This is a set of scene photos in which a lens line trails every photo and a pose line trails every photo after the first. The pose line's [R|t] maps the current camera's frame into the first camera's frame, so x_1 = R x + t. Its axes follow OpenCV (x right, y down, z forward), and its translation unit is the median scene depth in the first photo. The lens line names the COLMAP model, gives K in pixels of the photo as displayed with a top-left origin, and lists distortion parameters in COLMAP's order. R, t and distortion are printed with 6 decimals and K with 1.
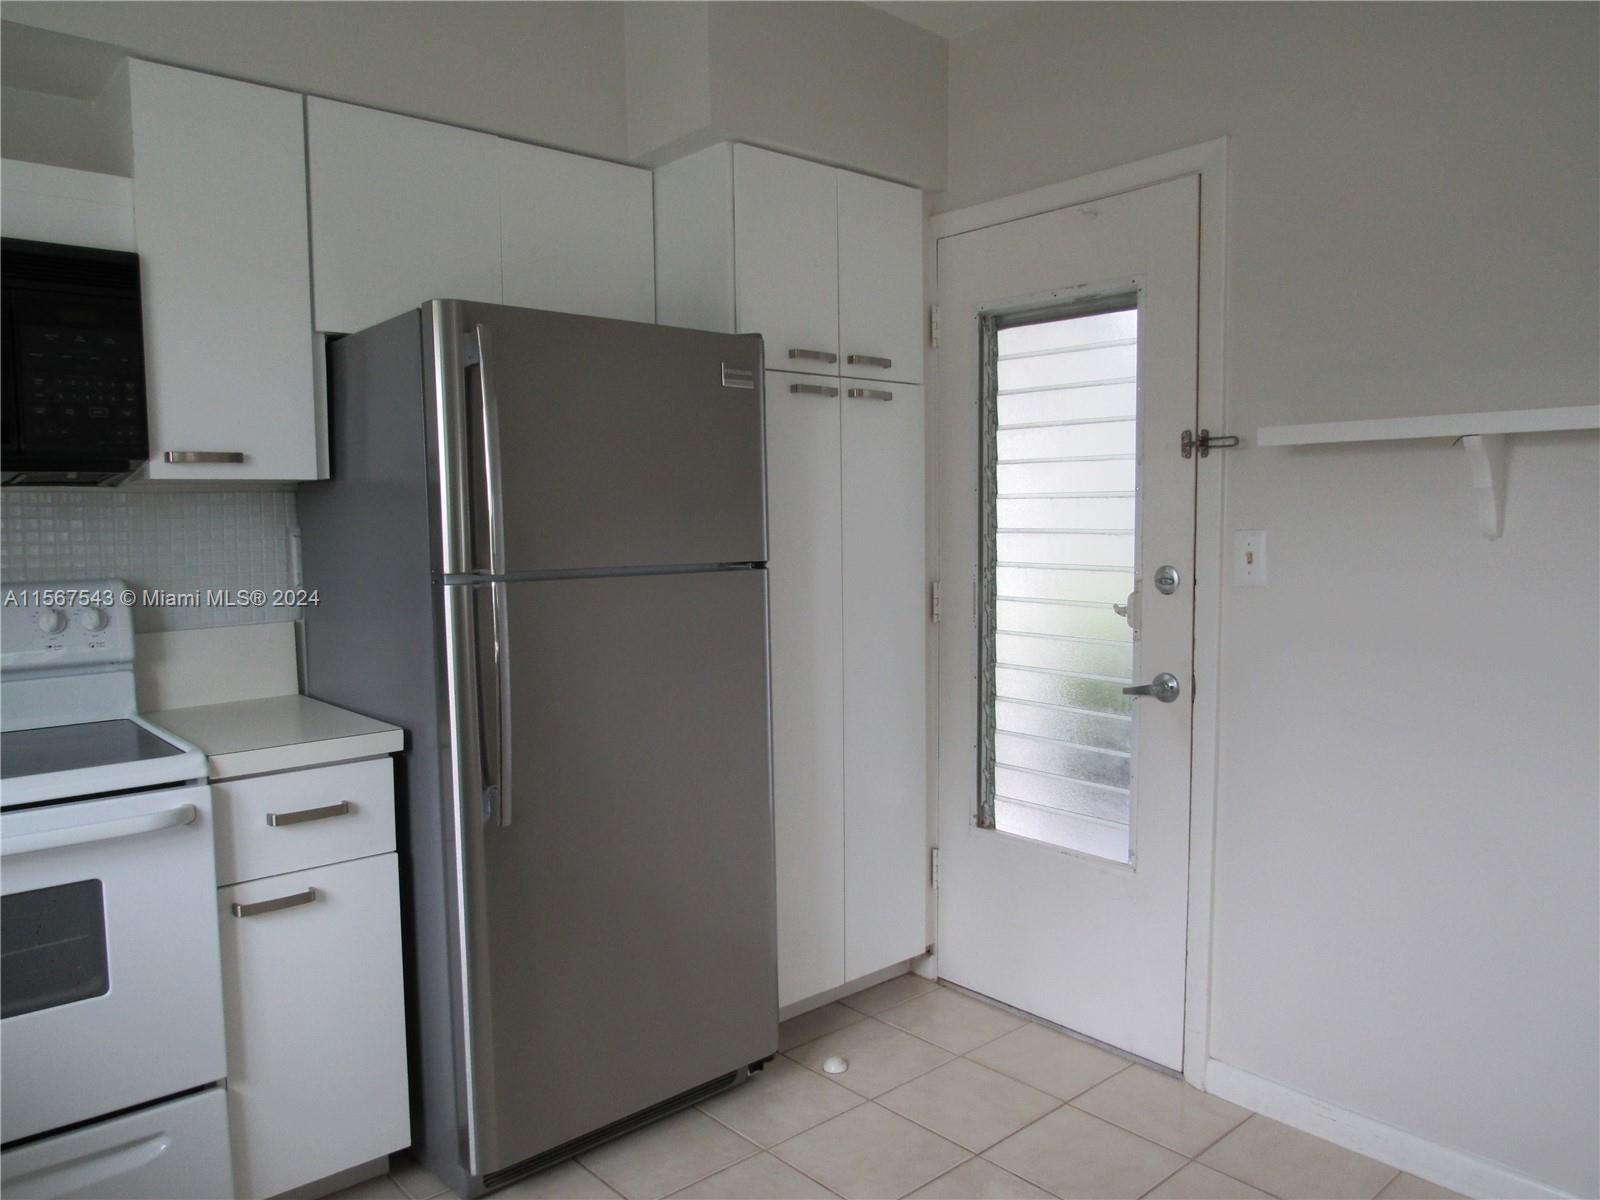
lens RADIAL K [[1161.2, 0, 804.0], [0, 1161.2, 607.6], [0, 0, 1]] dist [-0.035676, -0.001596]
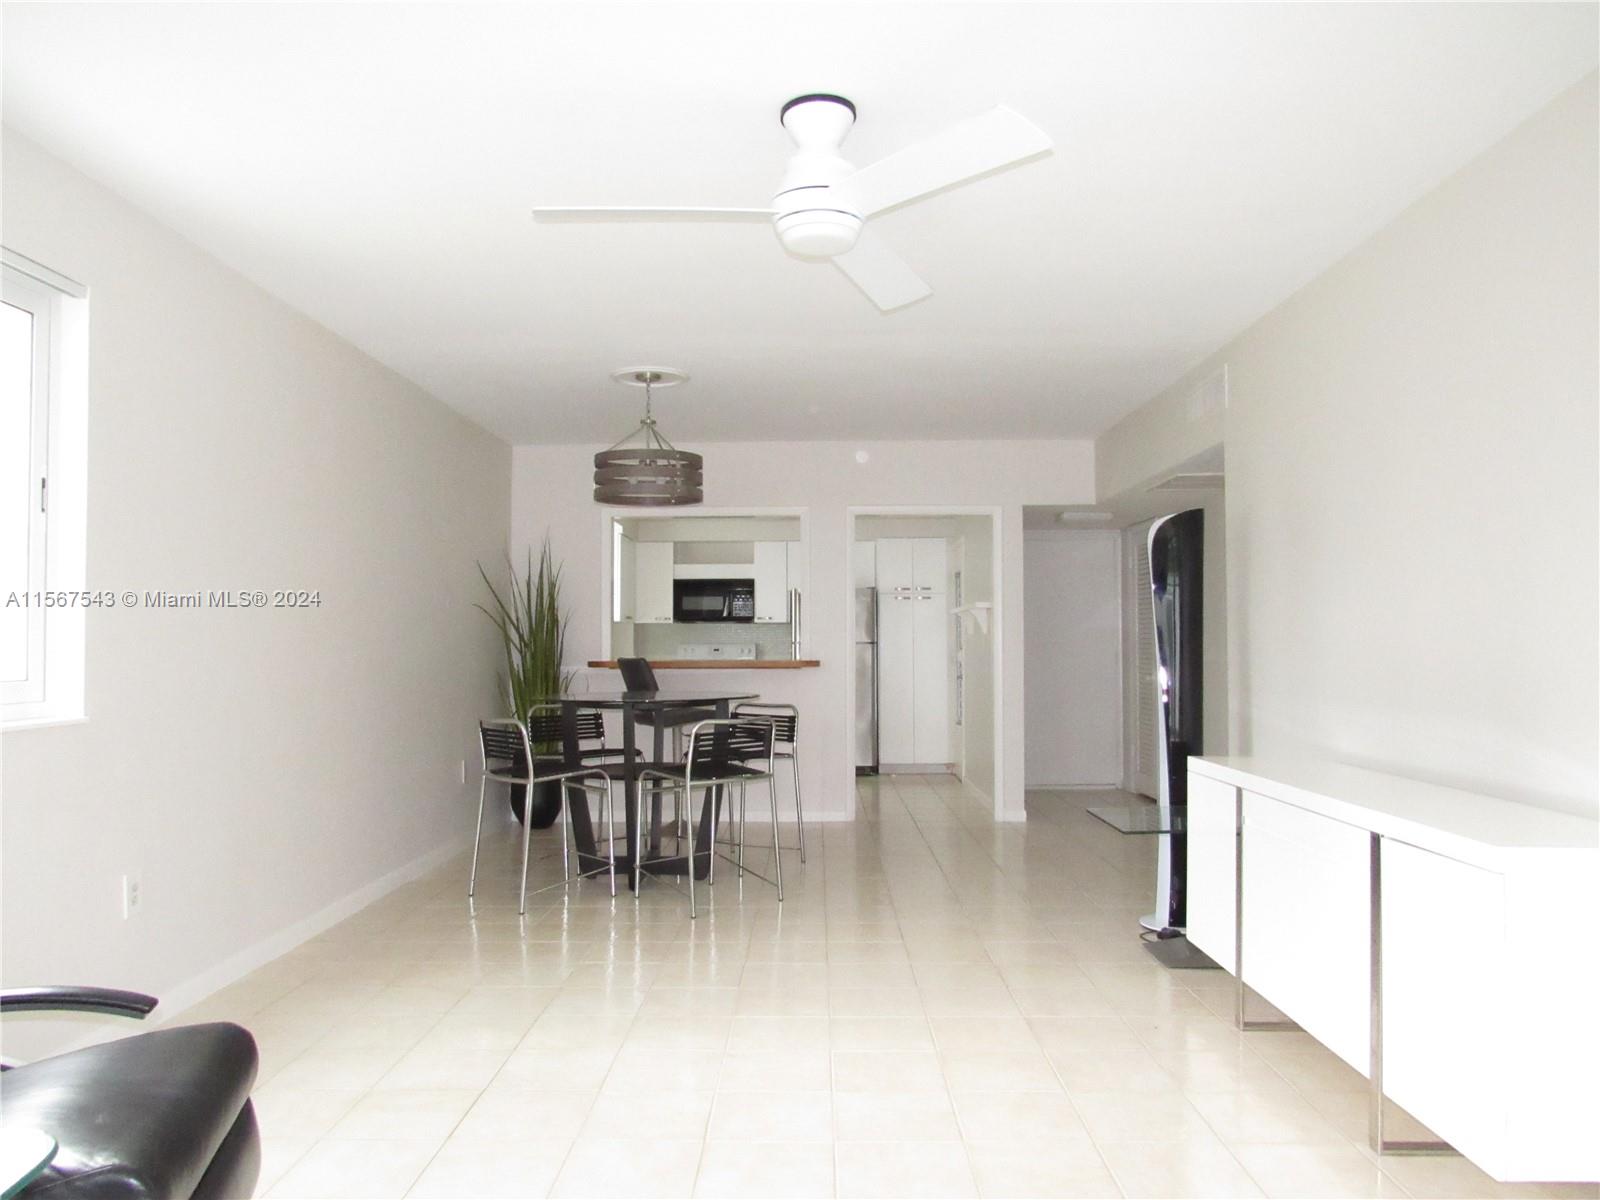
lens RADIAL K [[1142.8, 0, 801.5], [0, 1142.8, 590.5], [0, 0, 1]] dist [-0.027489, 0.001538]
pose [[0.733915, -0.019899, -0.678950, 2.956548], [-0.061795, 0.993469, -0.095916, 0.213440], [0.676424, 0.112350, 0.727893, -2.500661]]
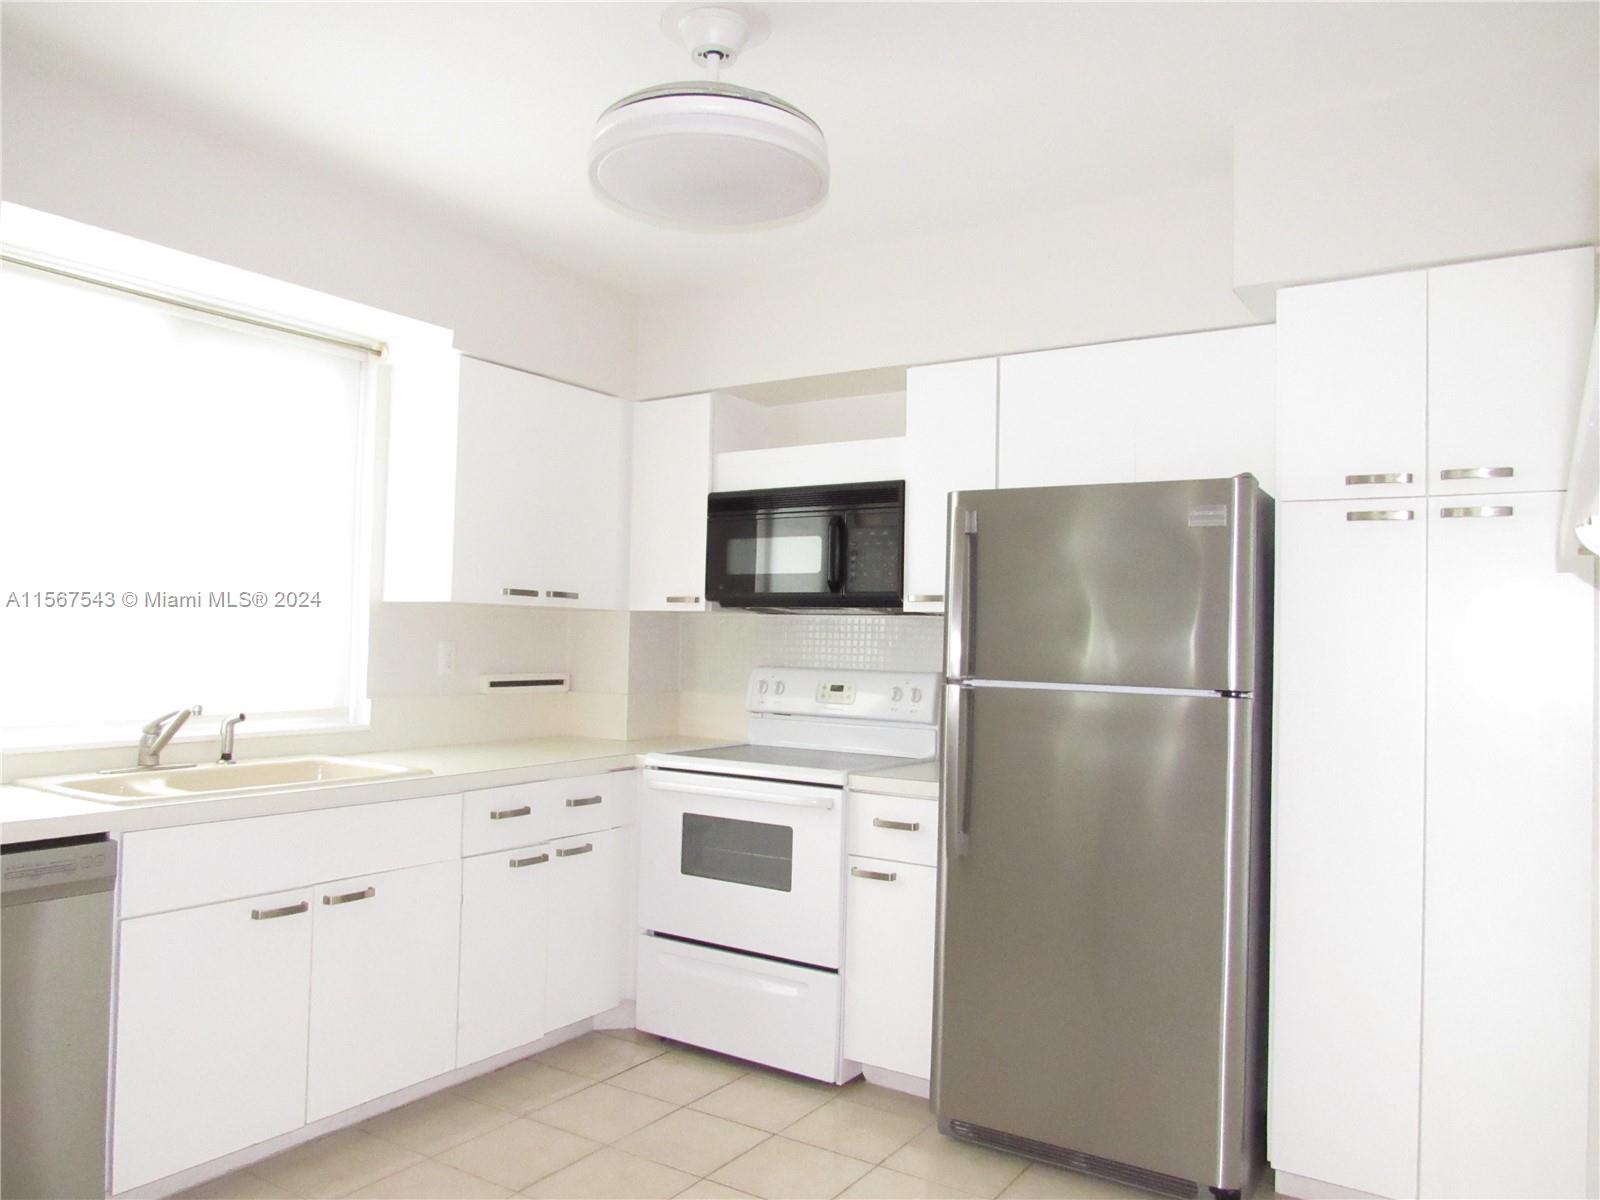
lens RADIAL K [[1144.7, 0, 801.4], [0, 1144.7, 589.2], [0, 0, 1]] dist [-0.028515, -0.001581]
pose [[0.258737, -0.021041, -0.965719, 0.988642], [-0.101251, 0.993664, -0.048777, -0.047426], [0.960627, 0.110400, 0.254967, 0.419872]]
